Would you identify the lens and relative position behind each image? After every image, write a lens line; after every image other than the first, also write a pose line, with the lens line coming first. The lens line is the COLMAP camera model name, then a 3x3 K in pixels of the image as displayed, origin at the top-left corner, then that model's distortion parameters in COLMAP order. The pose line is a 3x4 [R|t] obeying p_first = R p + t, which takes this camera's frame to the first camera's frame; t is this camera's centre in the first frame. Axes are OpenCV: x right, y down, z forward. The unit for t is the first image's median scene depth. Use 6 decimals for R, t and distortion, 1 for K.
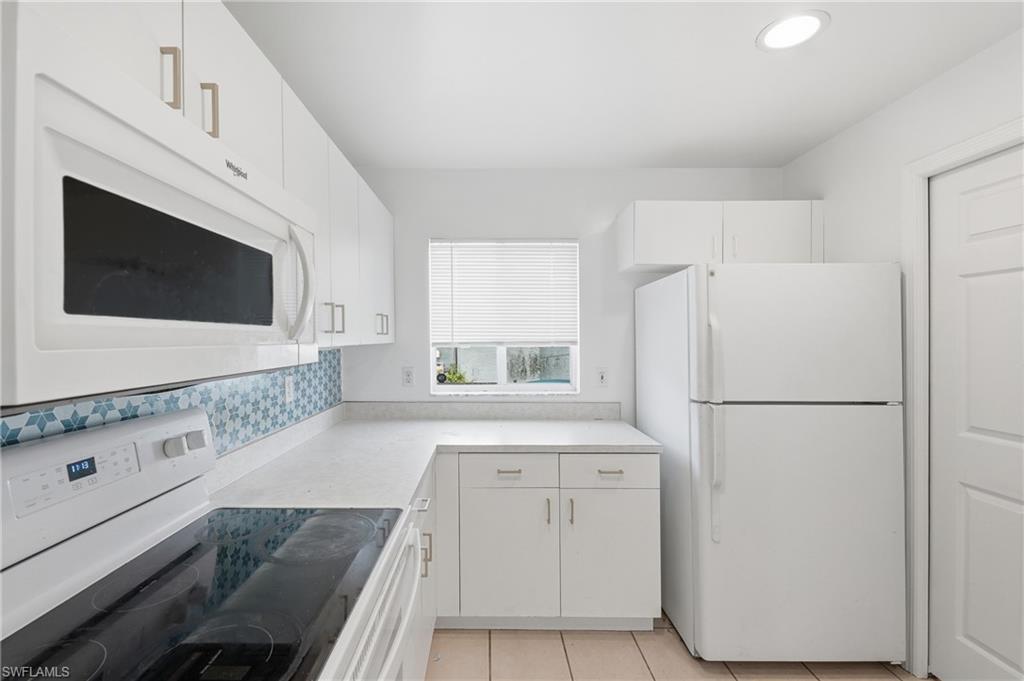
lens RADIAL K [[425.9, 0, 483.8], [0, 425.9, 347.7], [0, 0, 1]] dist [0.008457, -0.004098]
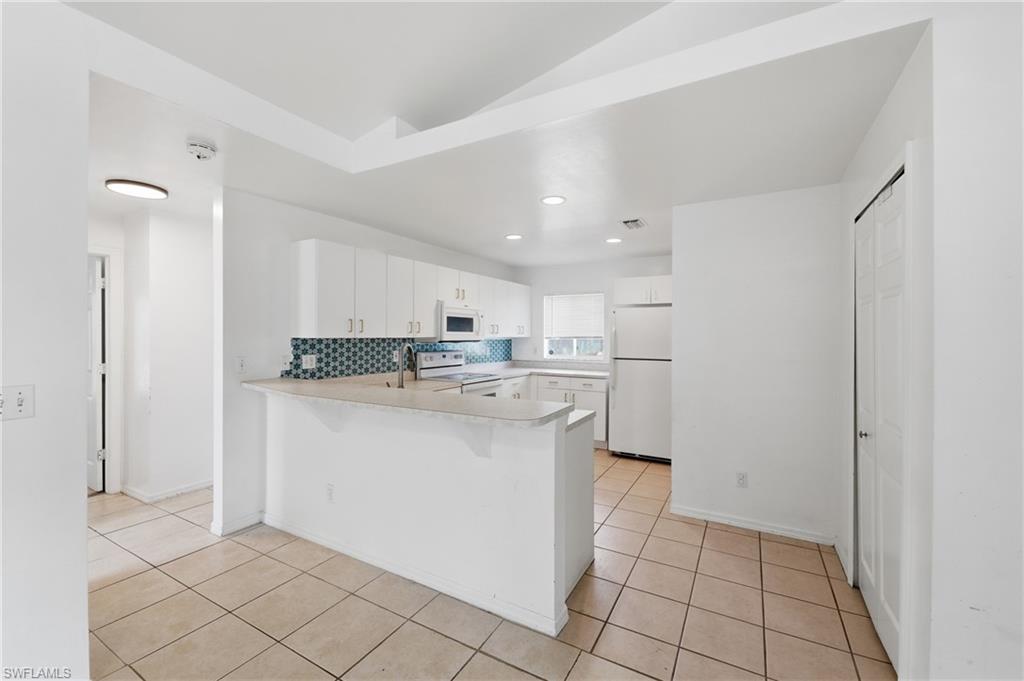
lens RADIAL K [[425.9, 0, 507.2], [0, 425.9, 336.9], [0, 0, 1]] dist [0.008457, -0.004098]
pose [[0.867057, 0.007307, -0.498155, 1.032816], [-0.018020, 0.999698, -0.016702, 0.036385], [0.497883, 0.023459, 0.866927, -1.383943]]
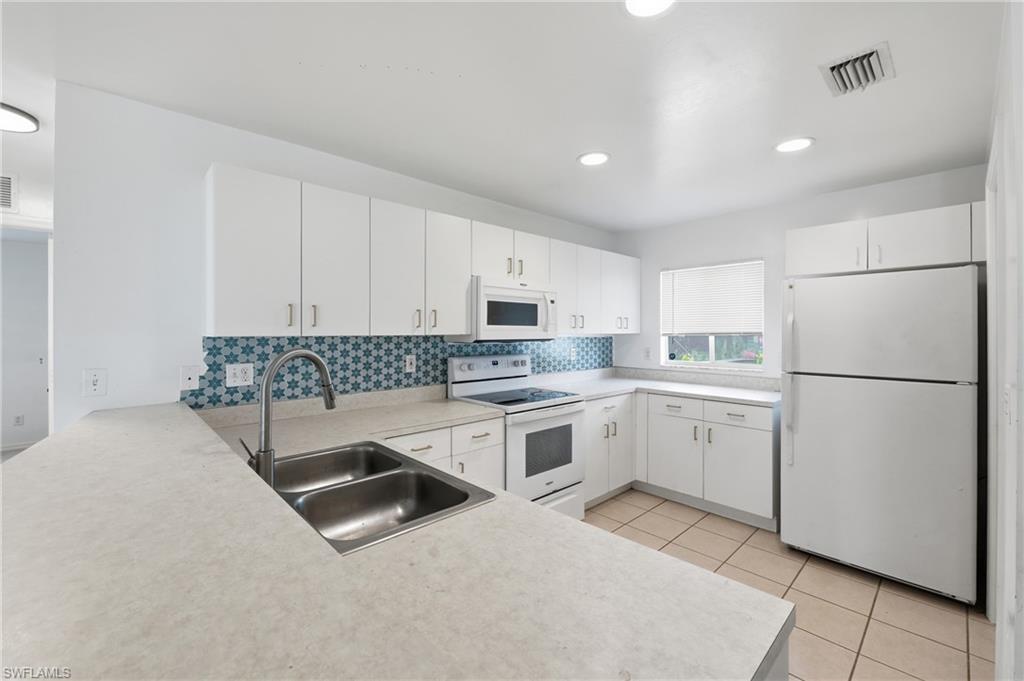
lens RADIAL K [[425.9, 0, 509.4], [0, 425.9, 331.0], [0, 0, 1]] dist [0.008457, -0.004098]
pose [[0.690473, 0.000025, -0.723358, 0.738266], [-0.018077, 0.999688, -0.017220, 0.020401], [0.723132, 0.024966, 0.690258, -0.601044]]
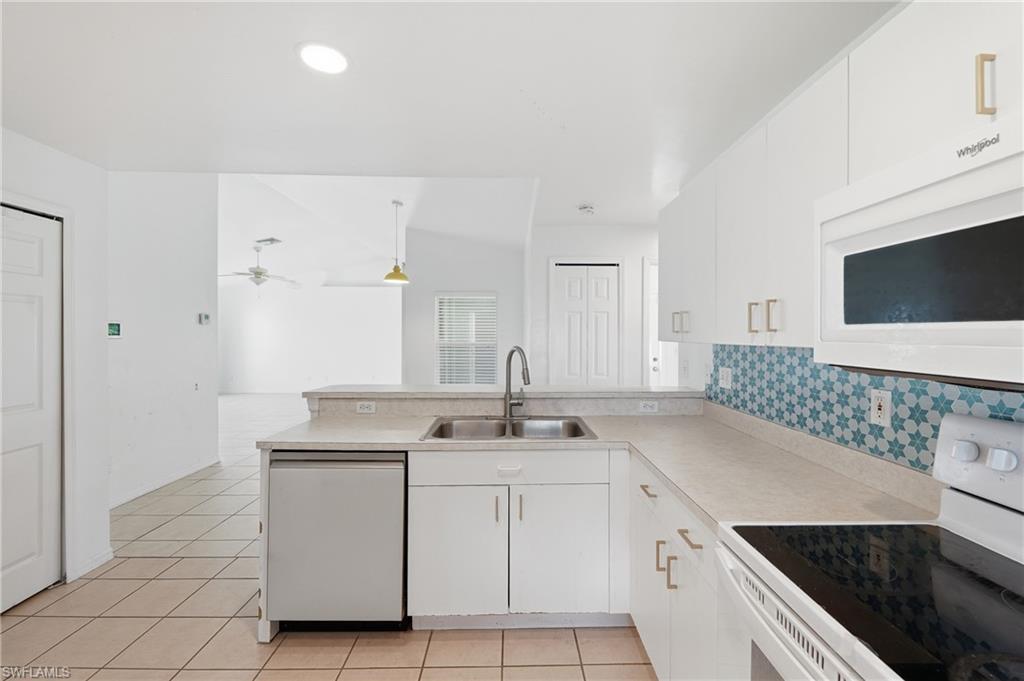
lens RADIAL K [[425.9, 0, 512.4], [0, 425.9, 335.7], [0, 0, 1]] dist [0.008457, -0.004098]
pose [[-0.999778, -0.006326, -0.020082, 0.146133], [-0.006907, 0.999556, 0.028989, -0.015784], [0.019890, 0.029122, -0.999378, 0.675927]]
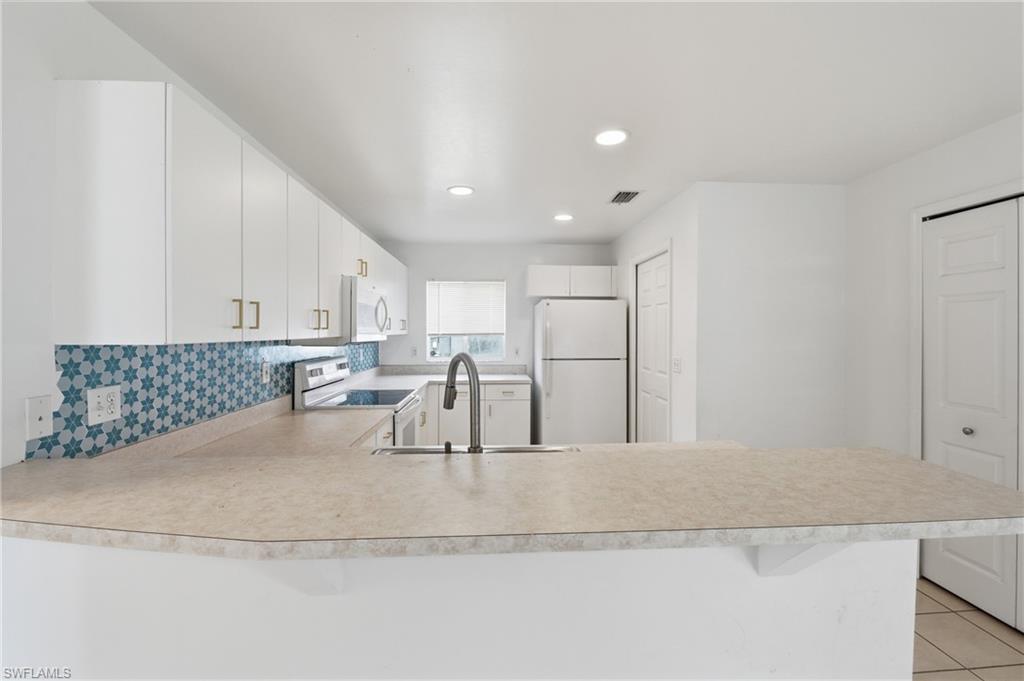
lens RADIAL K [[425.9, 0, 516.1], [0, 425.9, 337.1], [0, 0, 1]] dist [0.008457, -0.004098]
pose [[0.997352, 0.001161, 0.072722, 0.150804], [-0.000449, 0.999952, -0.009816, 0.022850], [-0.072730, 0.009757, 0.997304, -1.036702]]
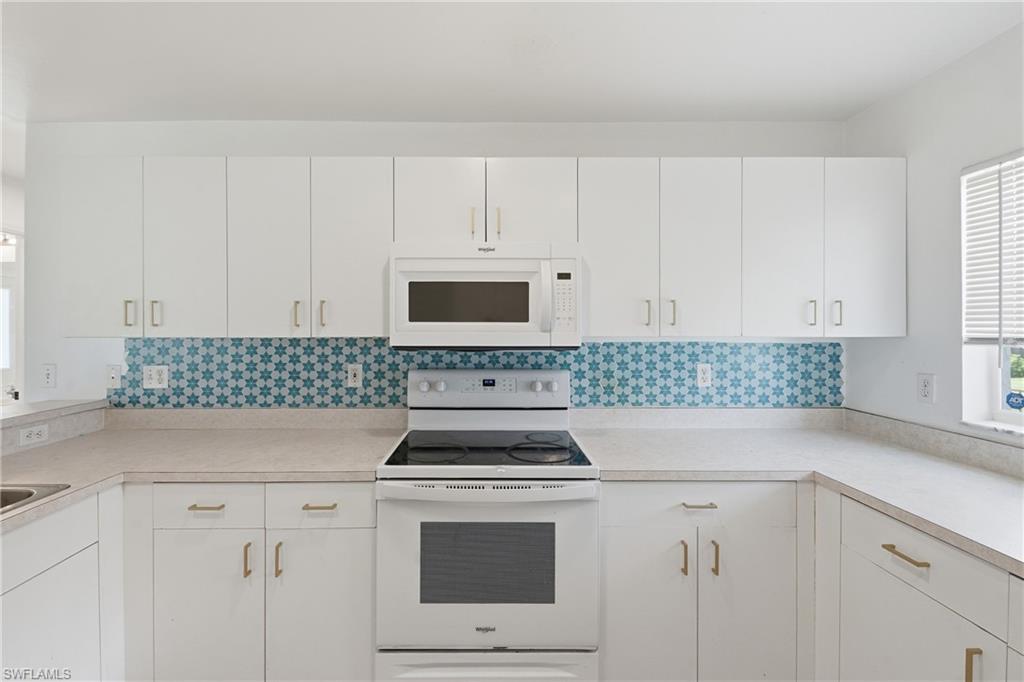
lens RADIAL K [[425.9, 0, 492.7], [0, 425.9, 330.3], [0, 0, 1]] dist [0.008457, -0.004098]
pose [[0.009585, 0.001599, -0.999953, 0.552539], [-0.024059, 0.999710, 0.001368, -0.006921], [0.999665, 0.024045, 0.009621, 0.368097]]
